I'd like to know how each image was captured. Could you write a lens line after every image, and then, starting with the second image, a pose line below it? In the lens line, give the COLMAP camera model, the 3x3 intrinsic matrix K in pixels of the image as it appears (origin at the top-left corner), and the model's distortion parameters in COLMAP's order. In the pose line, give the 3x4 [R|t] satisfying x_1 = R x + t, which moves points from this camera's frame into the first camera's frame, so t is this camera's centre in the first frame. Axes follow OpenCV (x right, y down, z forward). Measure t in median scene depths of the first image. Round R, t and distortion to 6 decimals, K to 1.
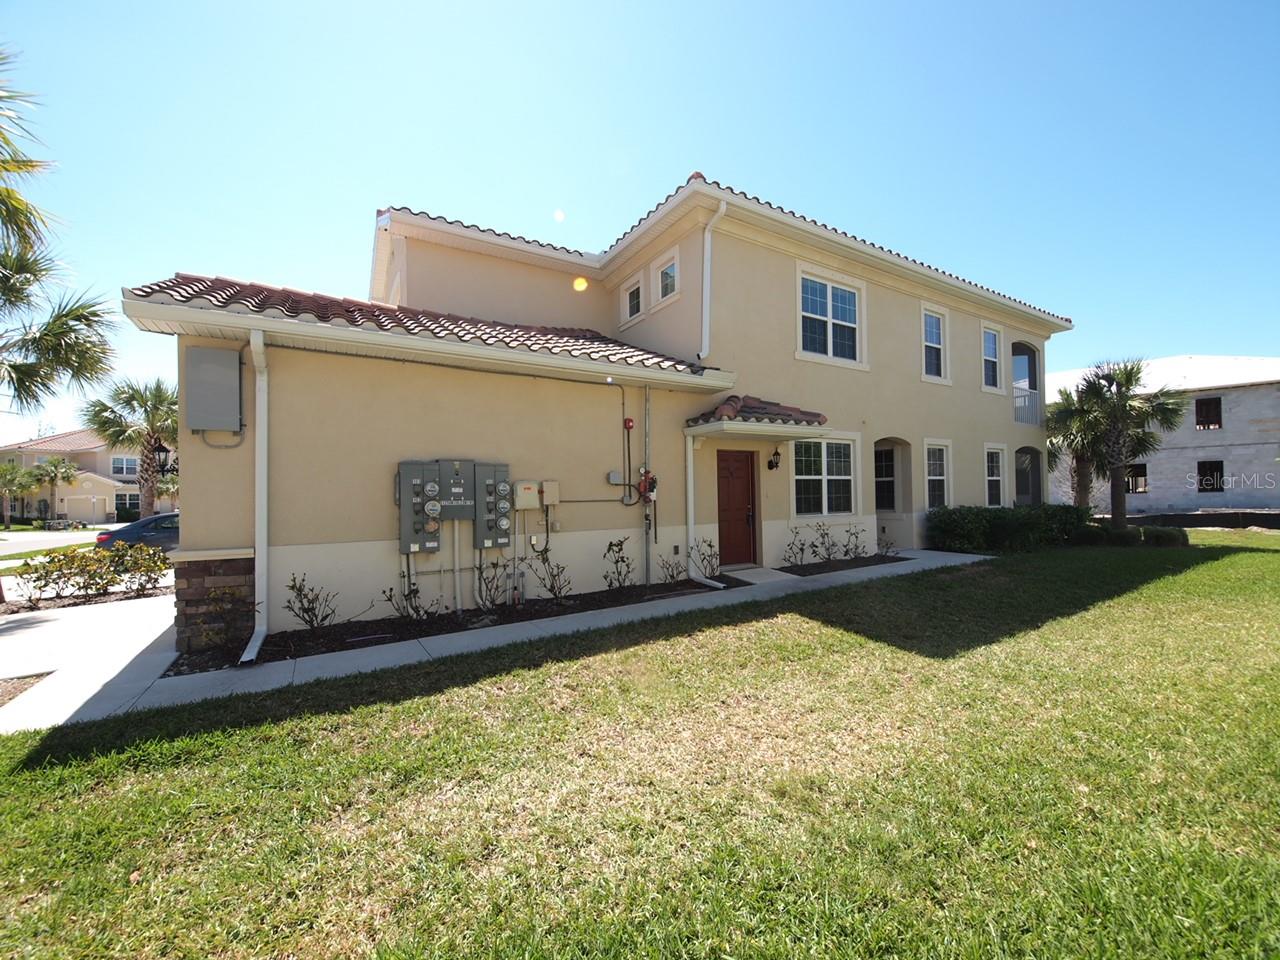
lens RADIAL K [[521.2, 0, 645.5], [0, 521.2, 480.7], [0, 0, 1]] dist [-0.010705, -0.000326]
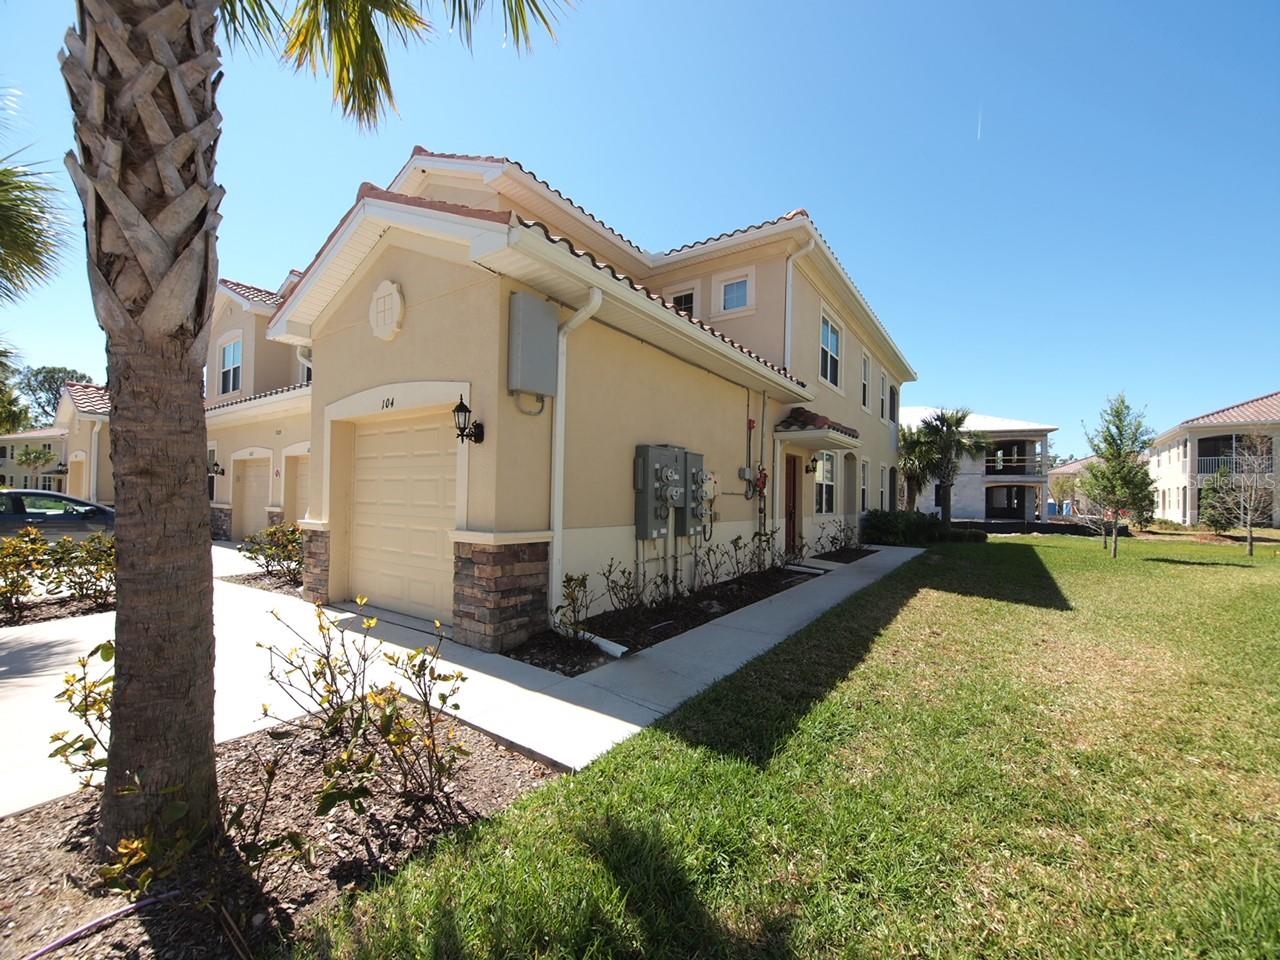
lens RADIAL K [[521.2, 0, 642.5], [0, 521.2, 480.0], [0, 0, 1]] dist [-0.010705, -0.000326]
pose [[0.919361, 0.054962, 0.389557, -0.661614], [-0.056227, 0.998385, -0.008165, 0.028618], [-0.389376, -0.014397, 0.920966, 0.082503]]
